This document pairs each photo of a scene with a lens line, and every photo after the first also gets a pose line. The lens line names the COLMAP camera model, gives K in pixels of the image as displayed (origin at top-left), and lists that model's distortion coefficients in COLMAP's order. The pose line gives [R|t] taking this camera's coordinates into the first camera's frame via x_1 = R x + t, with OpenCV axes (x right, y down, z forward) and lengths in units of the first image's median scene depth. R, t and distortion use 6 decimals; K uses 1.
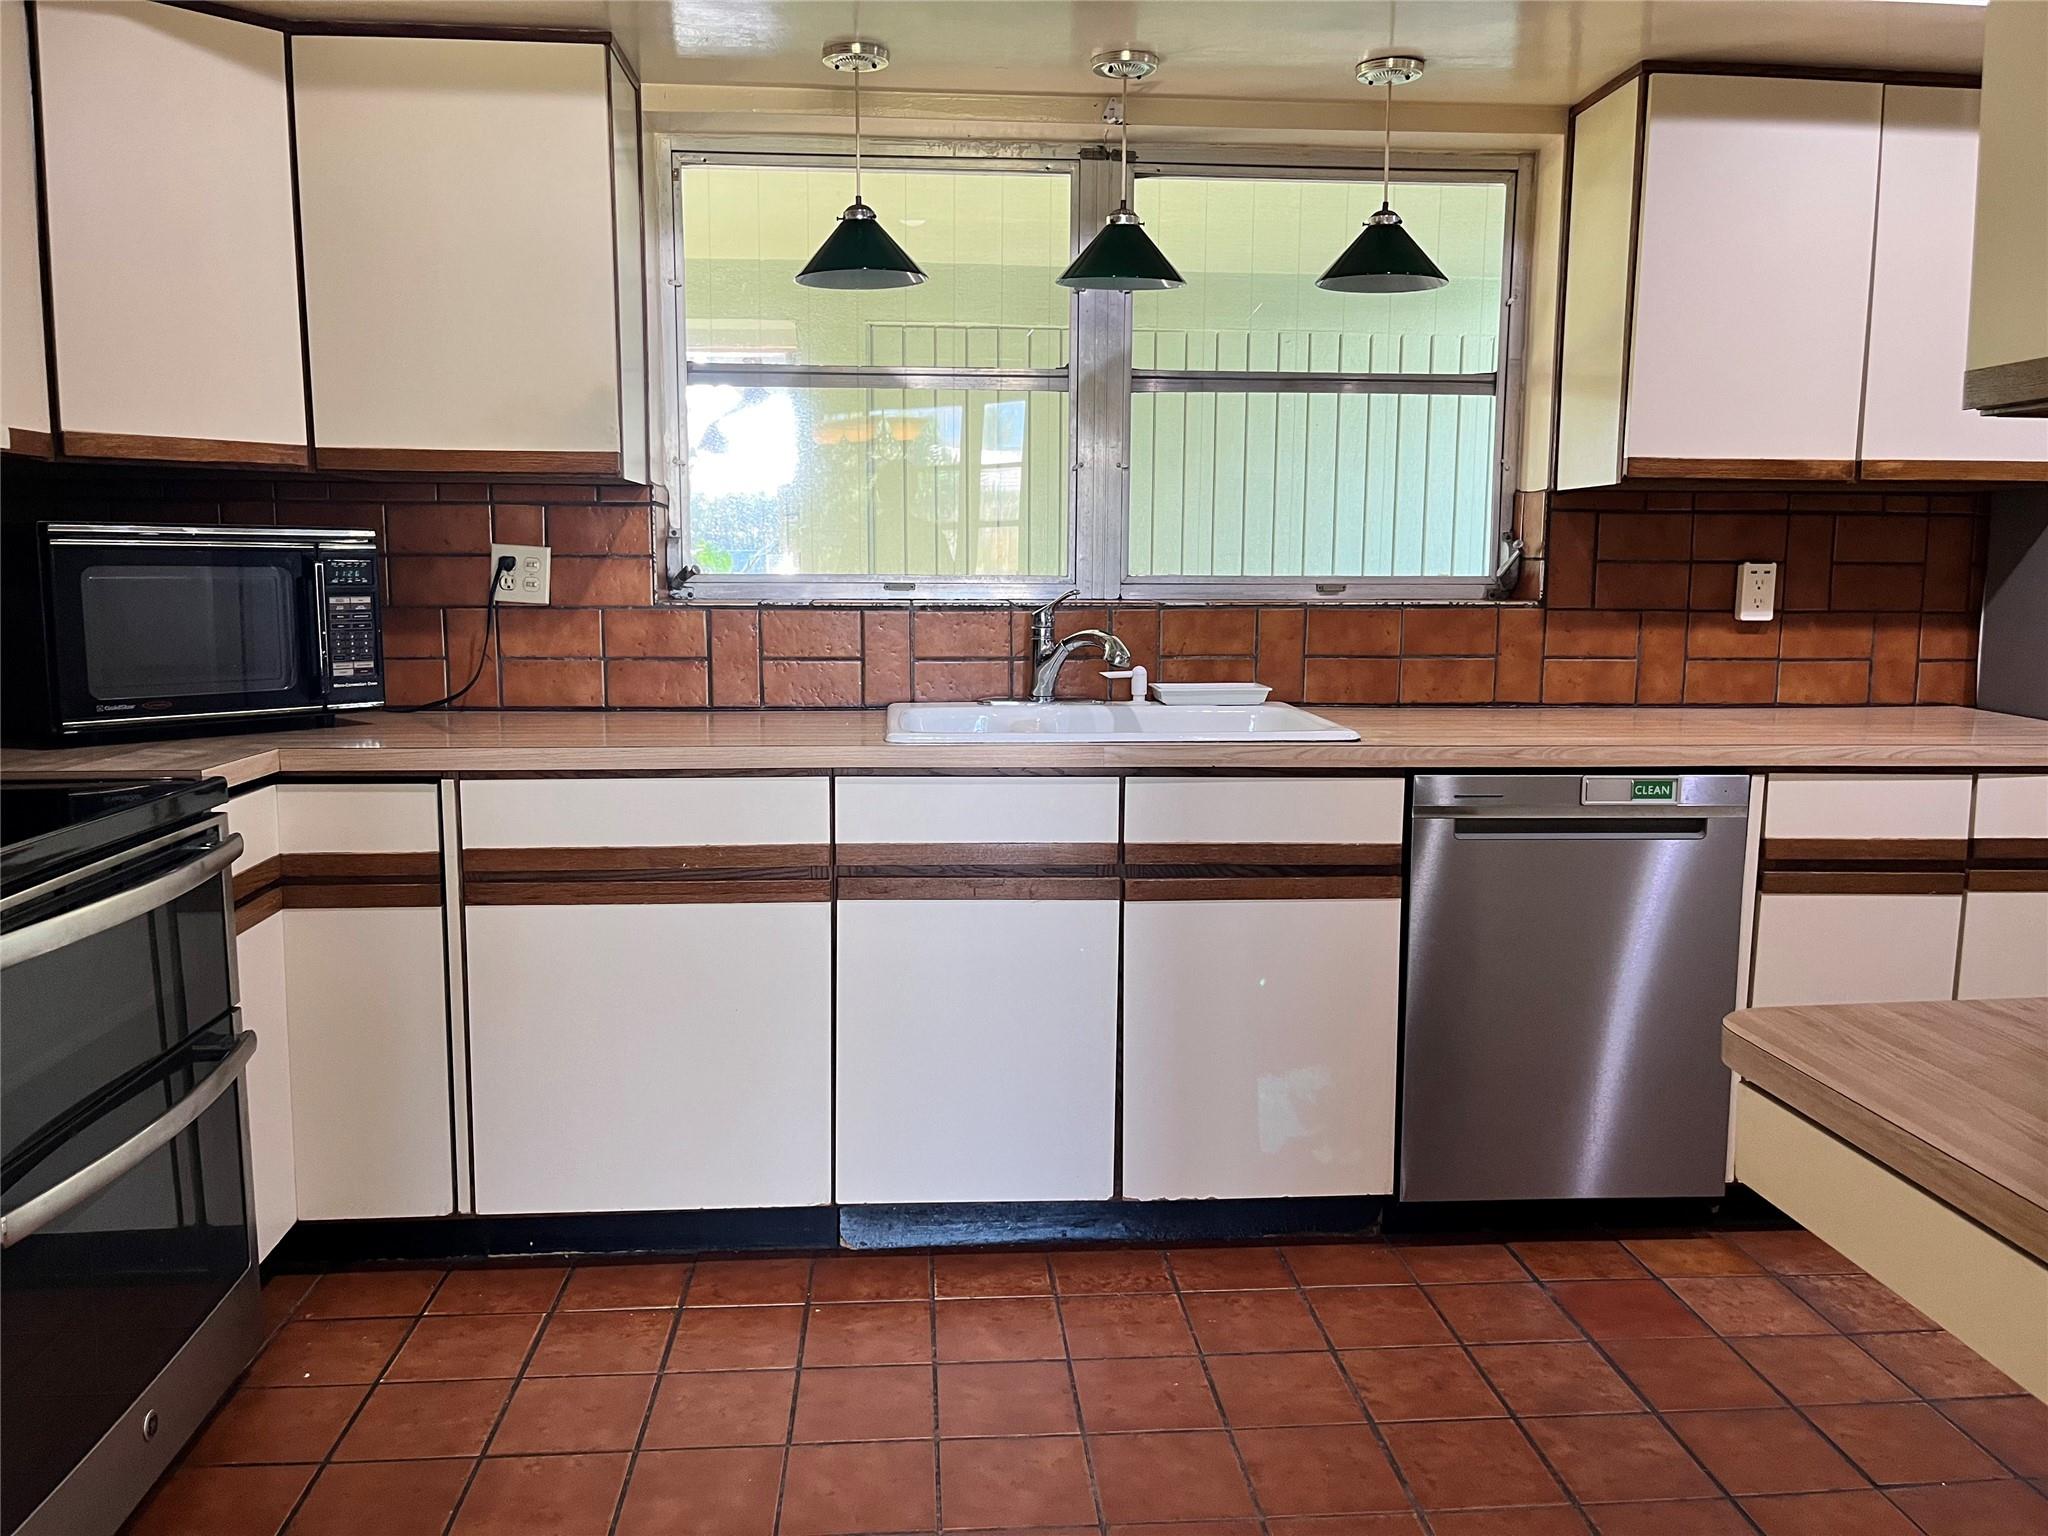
lens RADIAL K [[1527.5, 0, 1018.5], [0, 1527.5, 774.6], [0, 0, 1]] dist [0.023975, -0.031981]
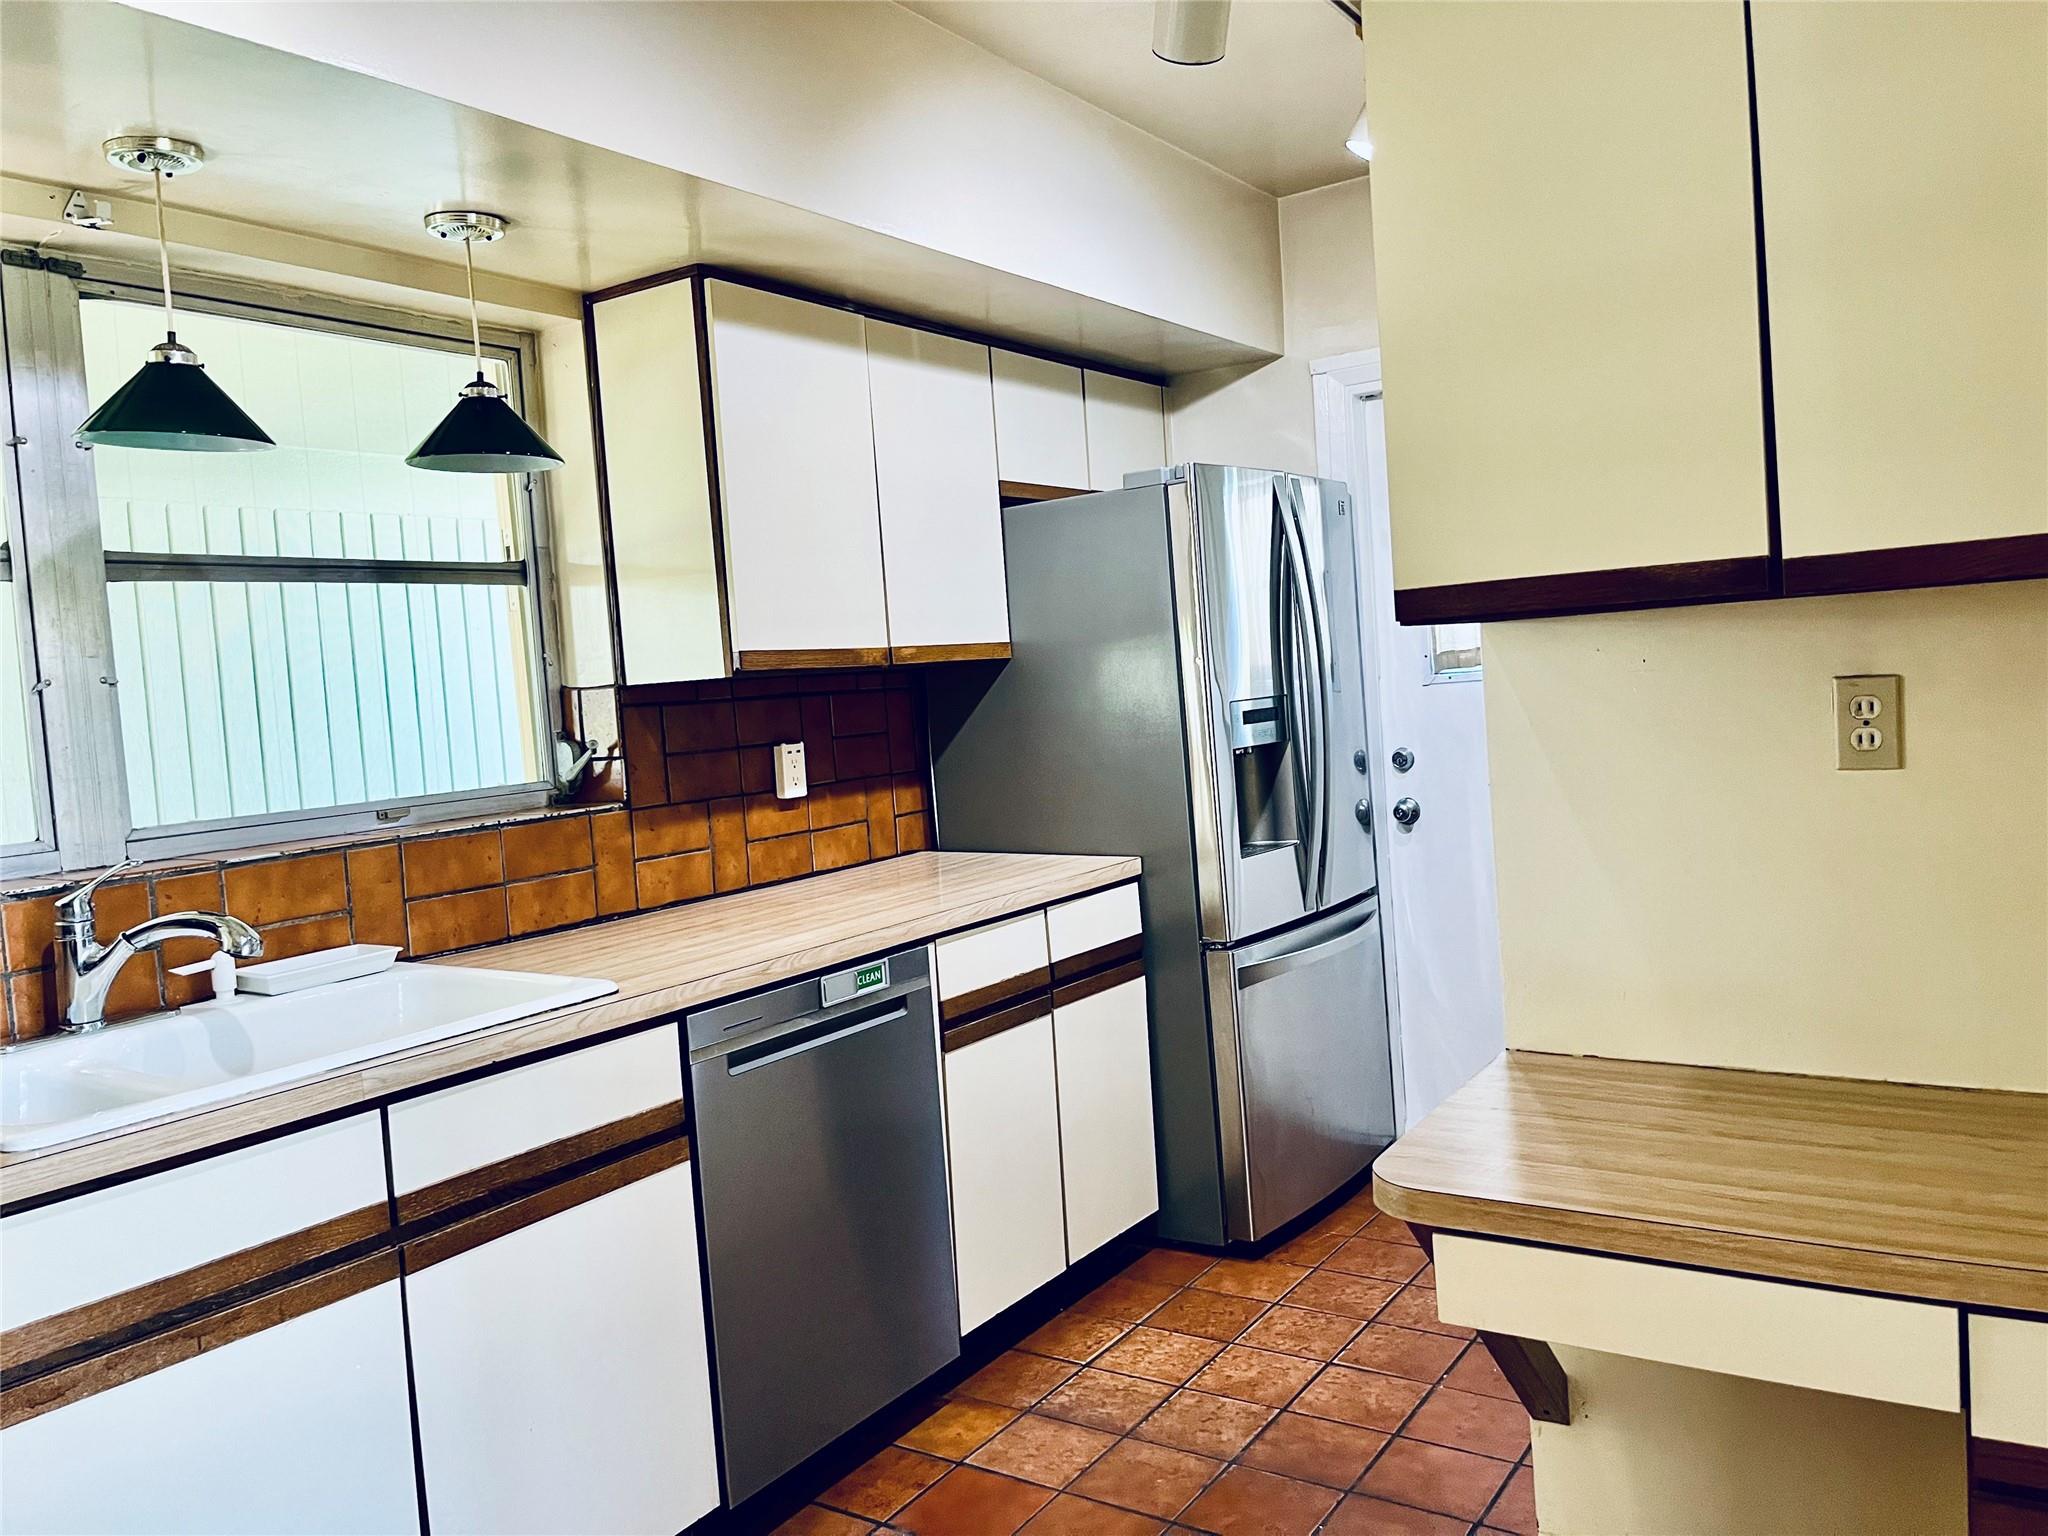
lens RADIAL K [[1527.5, 0, 1030.9], [0, 1527.5, 765.3], [0, 0, 1]] dist [0.023975, -0.031981]
pose [[0.619360, -0.092626, 0.779624, -0.234190], [0.180061, 0.983306, -0.026222, -0.066554], [-0.764180, 0.156620, 0.625699, 0.223237]]
